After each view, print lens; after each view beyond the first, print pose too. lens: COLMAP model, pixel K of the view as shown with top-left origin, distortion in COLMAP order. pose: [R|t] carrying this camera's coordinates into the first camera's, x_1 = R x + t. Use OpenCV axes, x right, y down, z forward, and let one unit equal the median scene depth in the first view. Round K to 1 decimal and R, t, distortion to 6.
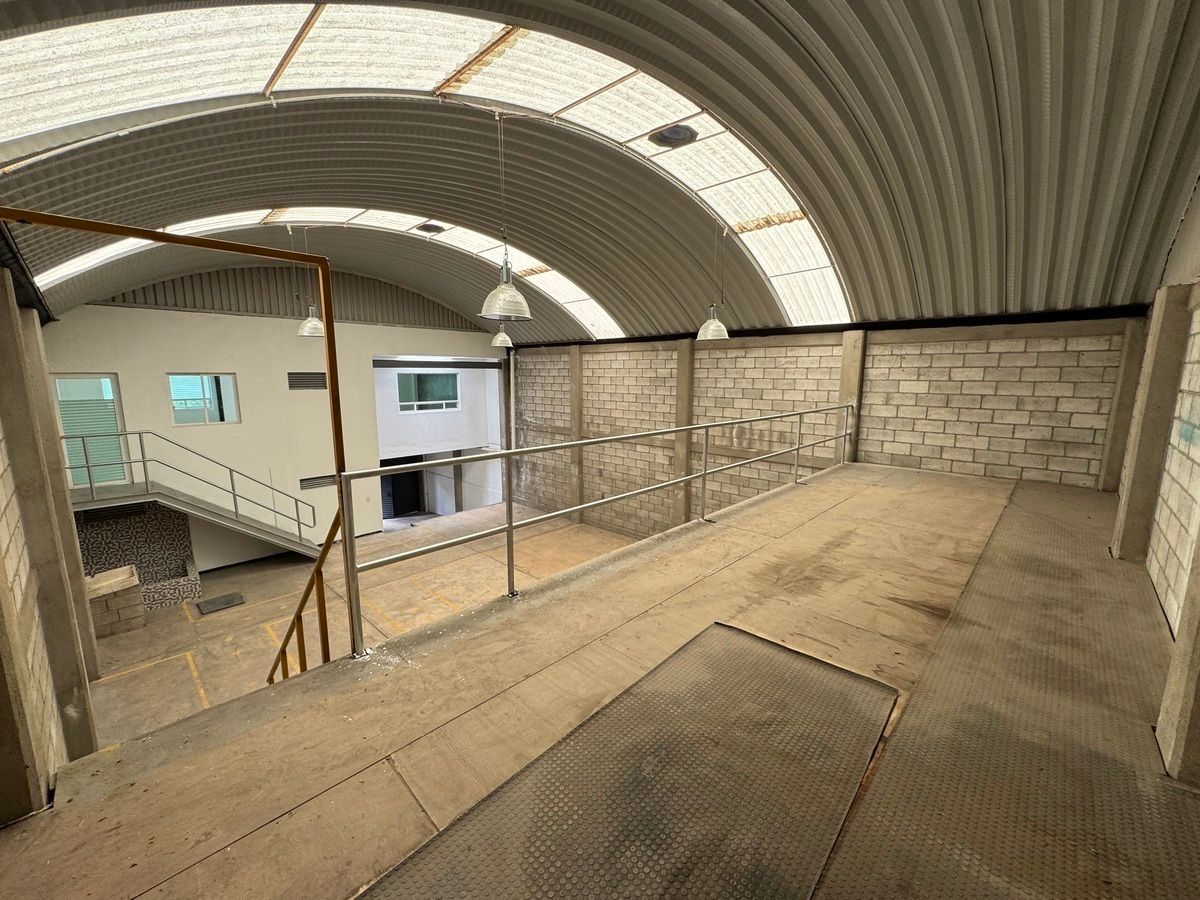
lens RADIAL K [[477.7, 0, 601.3], [0, 477.7, 448.9], [0, 0, 1]] dist [-0.003039, 0.000304]
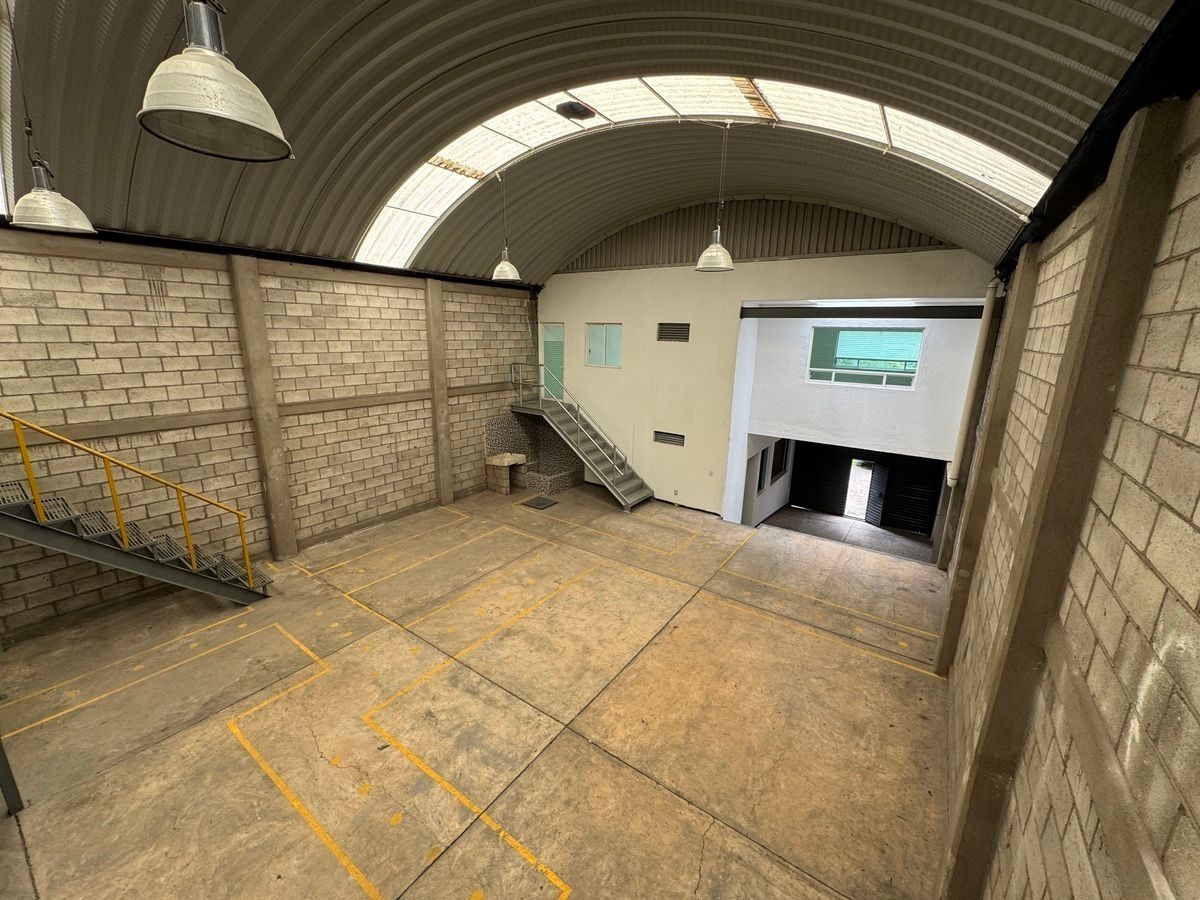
lens RADIAL K [[477.7, 0, 601.3], [0, 477.7, 448.9], [0, 0, 1]] dist [-0.003039, 0.000304]
pose [[0.135881, 0.236530, -0.962076, 0.288265], [-0.176836, 0.961279, 0.211358, -0.079656], [0.974816, 0.141410, 0.172446, 0.611463]]
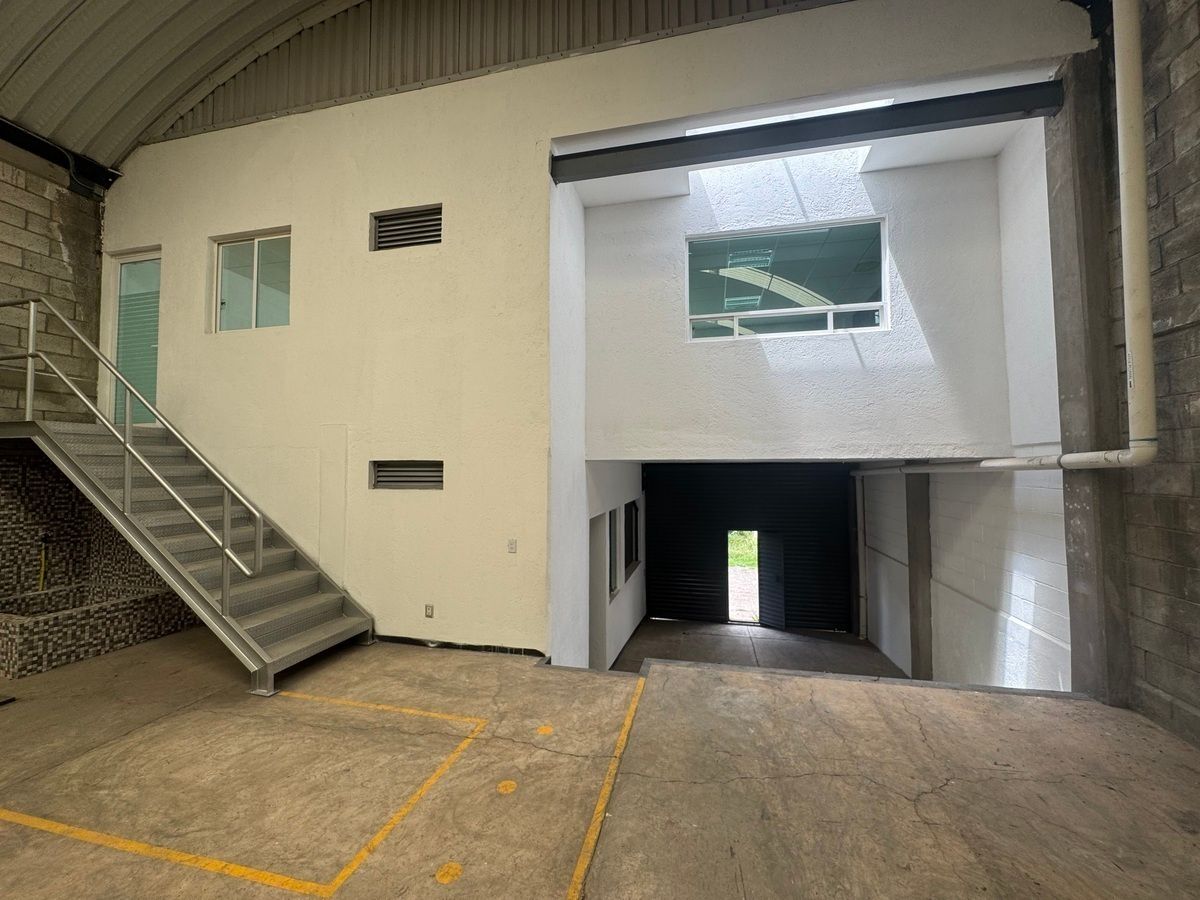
lens RADIAL K [[477.7, 0, 601.3], [0, 477.7, 448.9], [0, 0, 1]] dist [-0.003039, 0.000304]
pose [[0.499670, -0.039226, -0.865327, -0.144468], [-0.131137, 0.984034, -0.120331, 0.065304], [0.856232, 0.173602, 0.486549, 0.821501]]
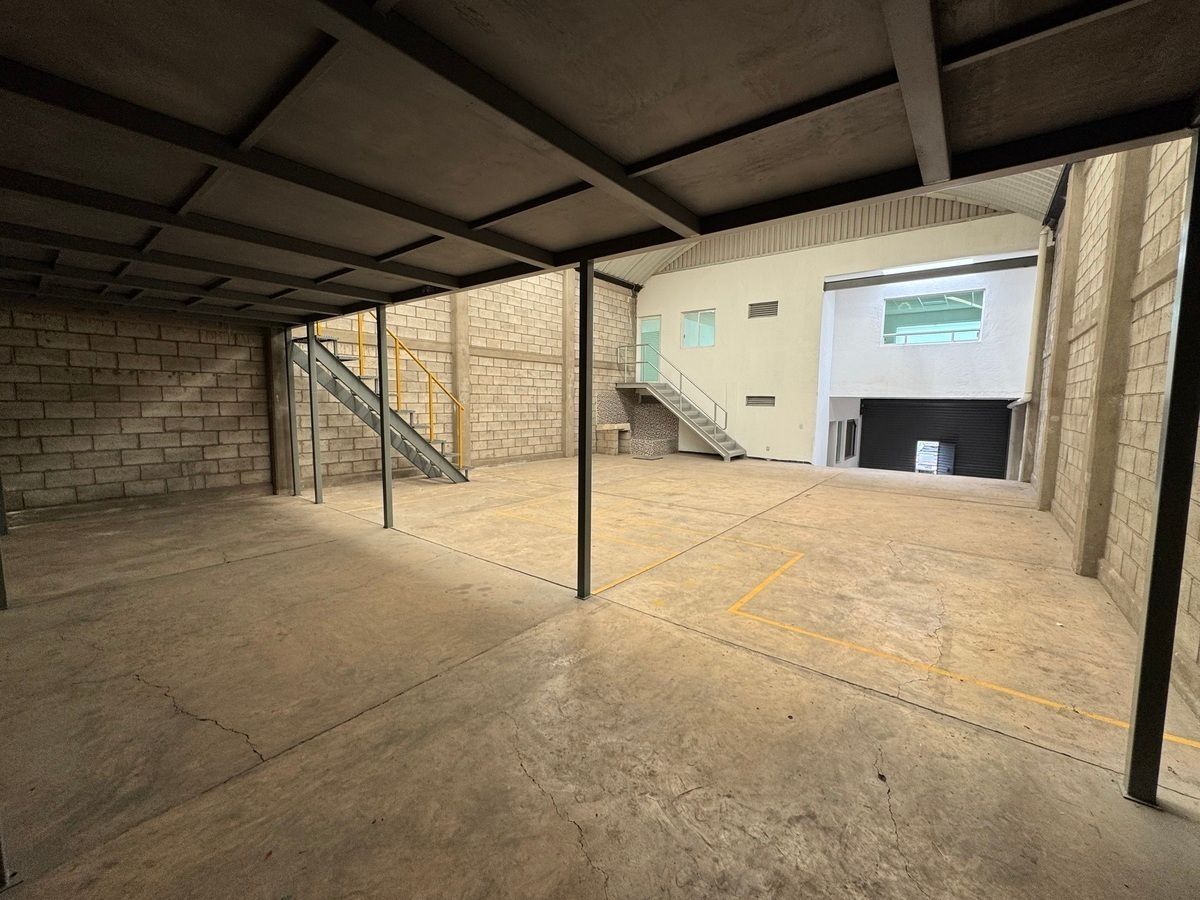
lens RADIAL K [[477.7, 0, 601.3], [0, 477.7, 448.9], [0, 0, 1]] dist [-0.003039, 0.000304]
pose [[0.085155, 0.099019, -0.991435, 0.437985], [-0.169474, 0.981989, 0.083519, 0.130838], [0.981849, 0.160911, 0.100403, 0.469009]]
